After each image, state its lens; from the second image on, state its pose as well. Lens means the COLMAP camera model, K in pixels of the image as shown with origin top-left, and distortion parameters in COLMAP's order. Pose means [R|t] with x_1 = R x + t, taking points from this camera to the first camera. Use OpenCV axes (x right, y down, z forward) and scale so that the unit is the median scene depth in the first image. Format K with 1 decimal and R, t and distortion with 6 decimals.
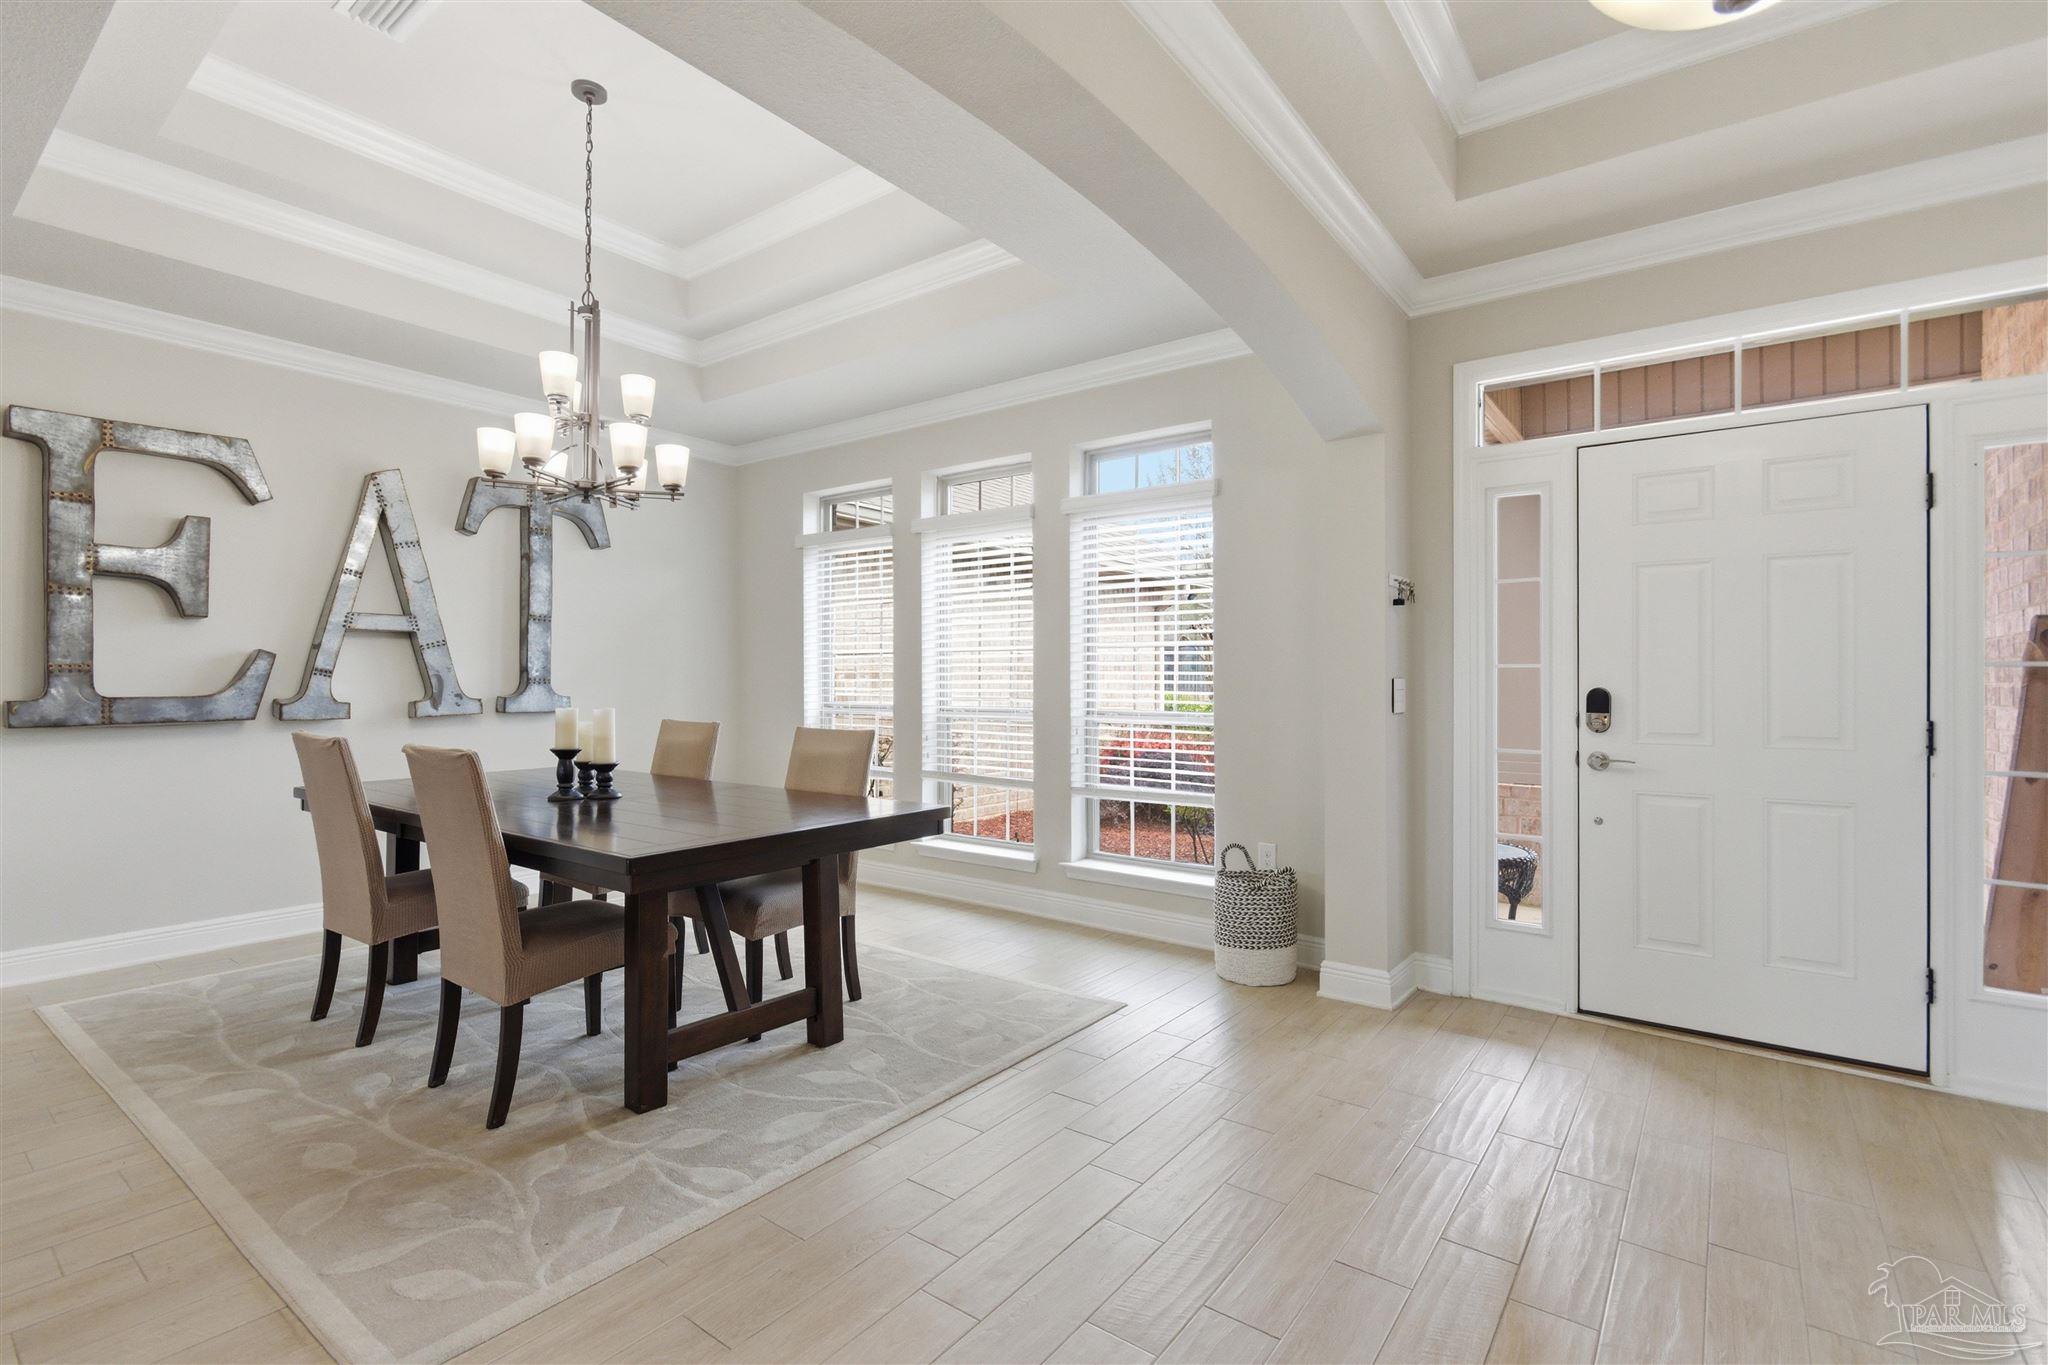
lens RADIAL K [[934.9, 0, 1014.9], [0, 934.9, 676.7], [0, 0, 1]] dist [0.006364, 0.000282]
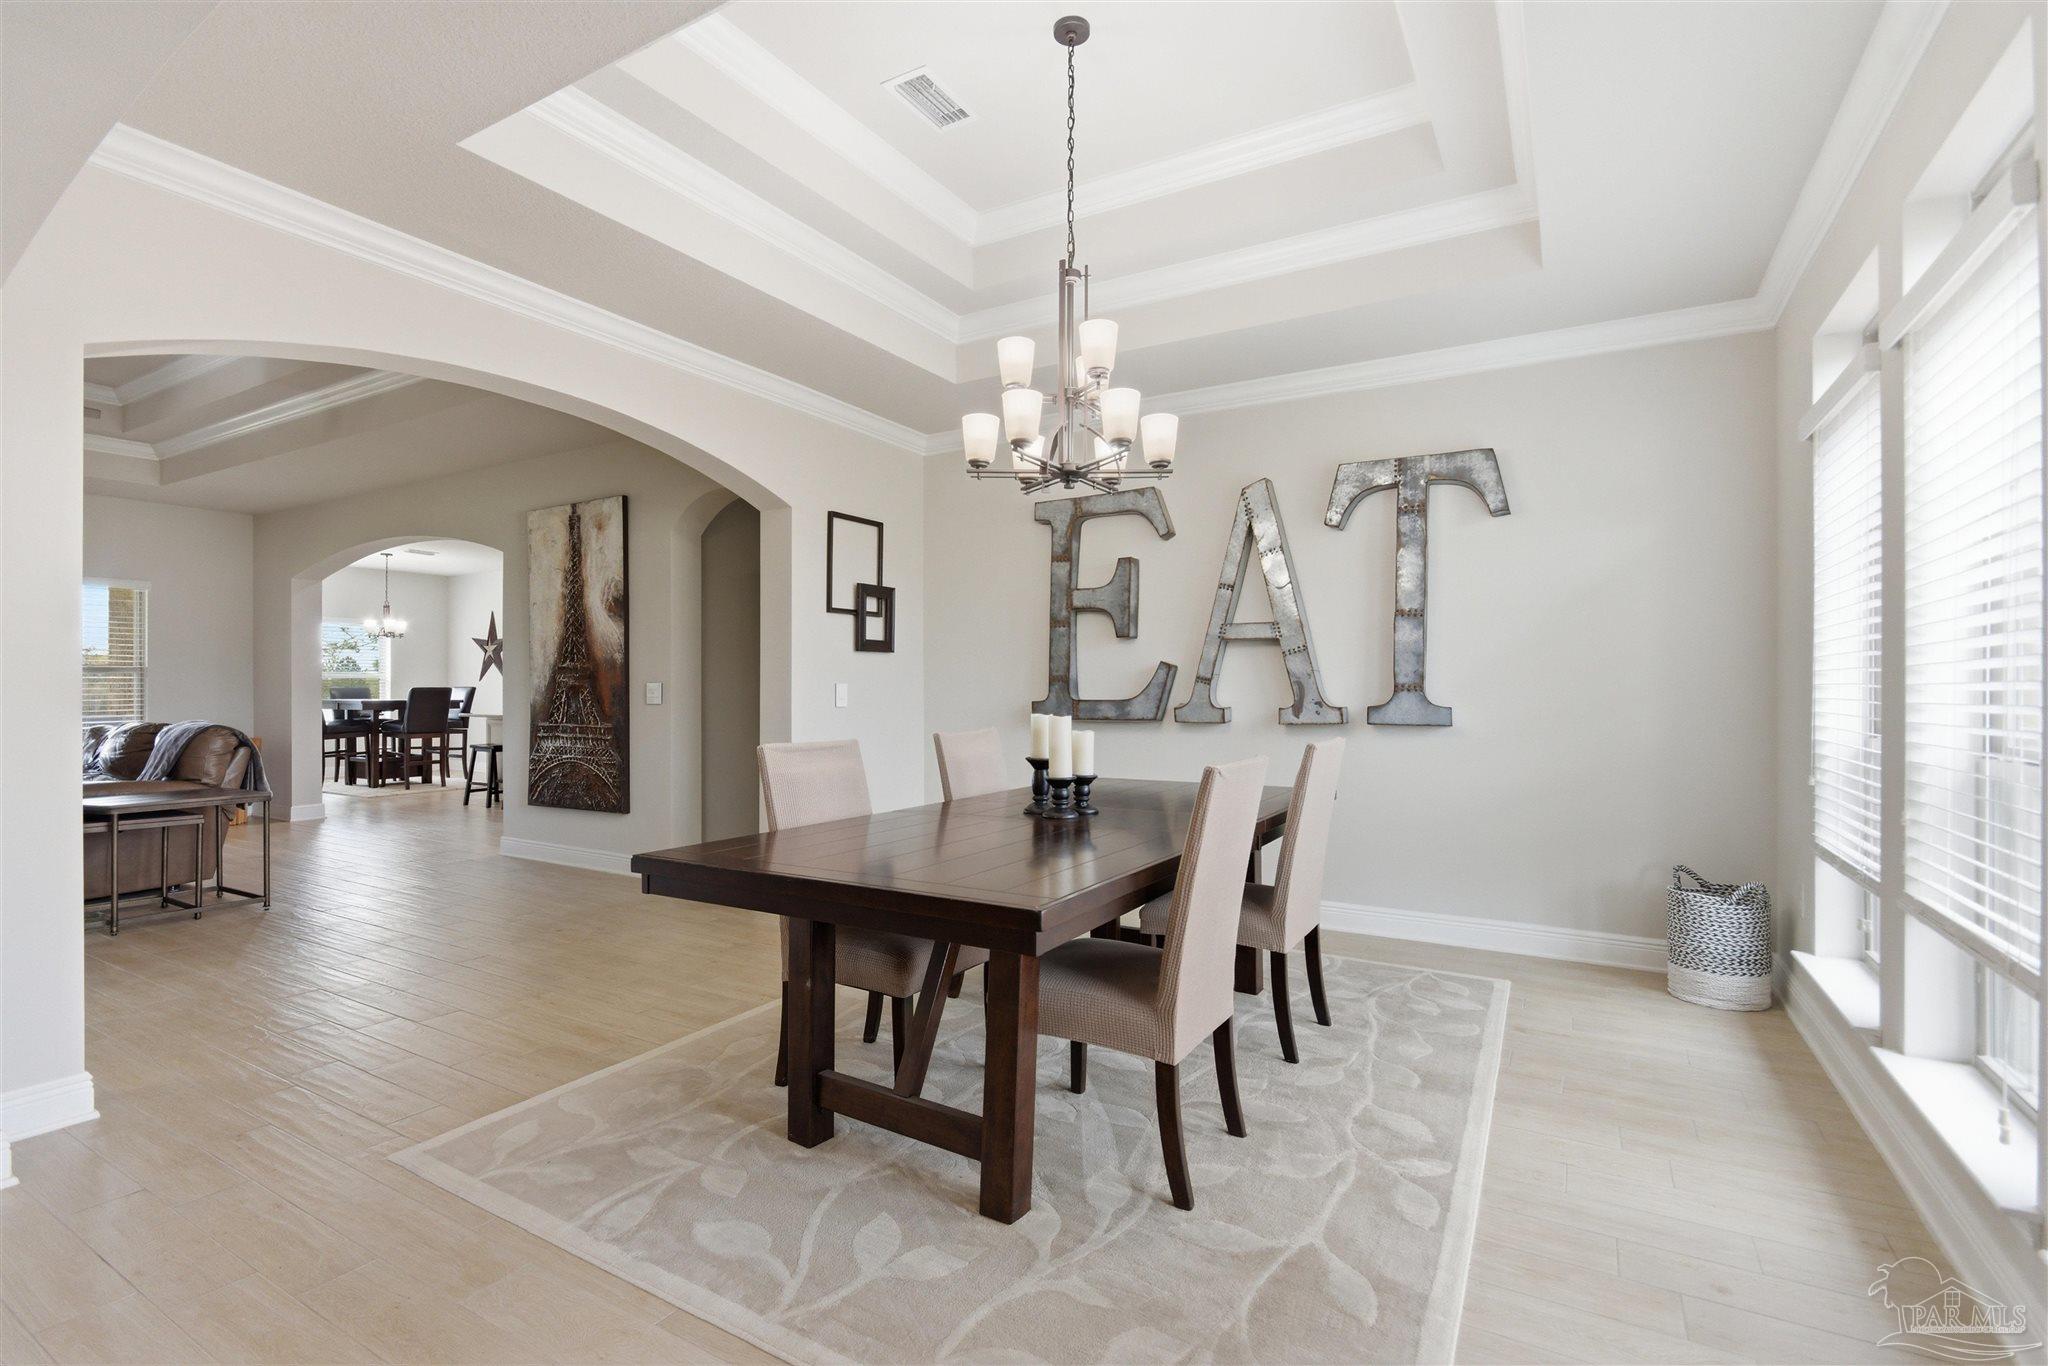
lens RADIAL K [[934.9, 0, 1011.8], [0, 934.9, 693.2], [0, 0, 1]] dist [0.006364, 0.000282]
pose [[0.119336, 0.003503, -0.992848, 0.442598], [0.004933, 0.999979, 0.004121, 0.006790], [0.992842, -0.005390, 0.119316, 0.859362]]
